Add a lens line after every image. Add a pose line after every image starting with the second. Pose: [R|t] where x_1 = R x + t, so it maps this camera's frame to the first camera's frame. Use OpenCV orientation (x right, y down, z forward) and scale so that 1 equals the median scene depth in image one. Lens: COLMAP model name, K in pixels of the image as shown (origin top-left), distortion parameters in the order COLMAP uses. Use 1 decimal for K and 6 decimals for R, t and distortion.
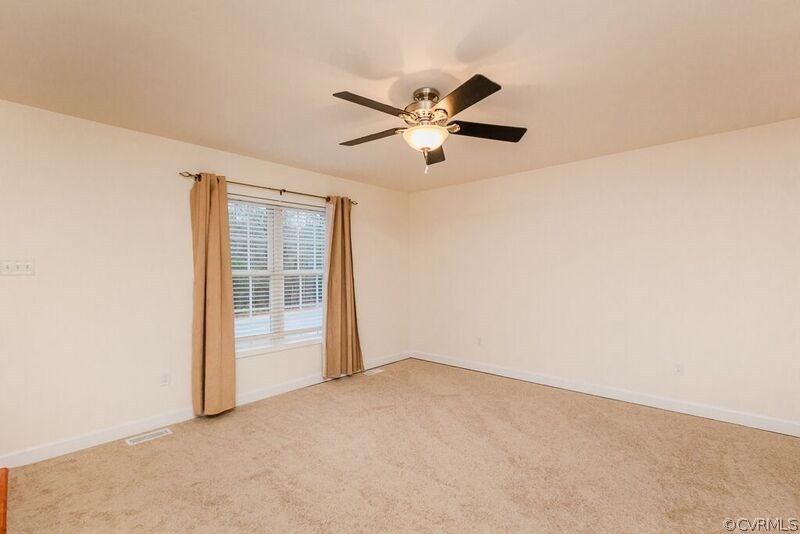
lens RADIAL K [[346.5, 0, 401.7], [0, 346.5, 263.4], [0, 0, 1]] dist [0.001940, -0.000303]
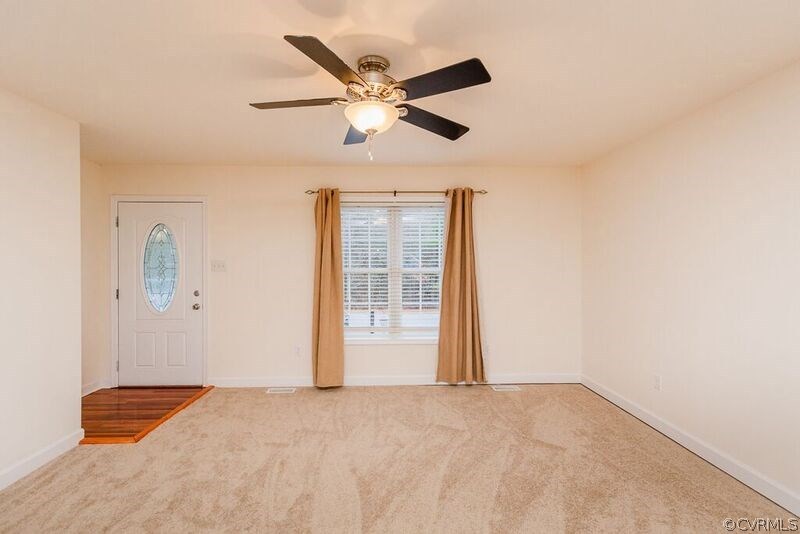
lens RADIAL K [[346.5, 0, 401.7], [0, 346.5, 263.4], [0, 0, 1]] dist [0.001940, -0.000303]
pose [[0.711653, -0.003831, -0.702521, 0.403809], [0.011038, 0.999923, 0.005728, -0.000416], [0.702445, -0.011831, 0.711640, 0.268397]]
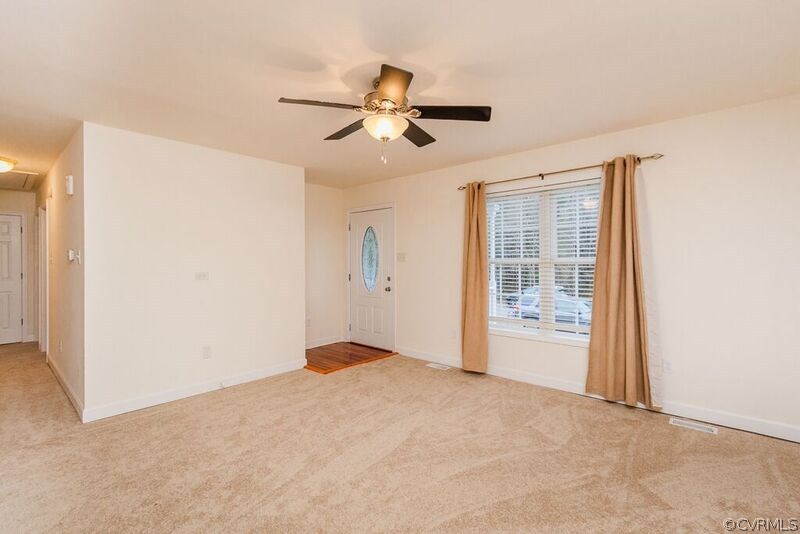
lens RADIAL K [[361.3, 0, 418.6], [0, 361.3, 256.6], [0, 0, 1]] dist [0.000027, -0.000388]
pose [[0.059053, -0.013214, -0.998167, 0.630617], [0.019882, 0.999730, -0.012058, 0.020811], [0.998057, -0.019134, 0.059299, 0.595844]]
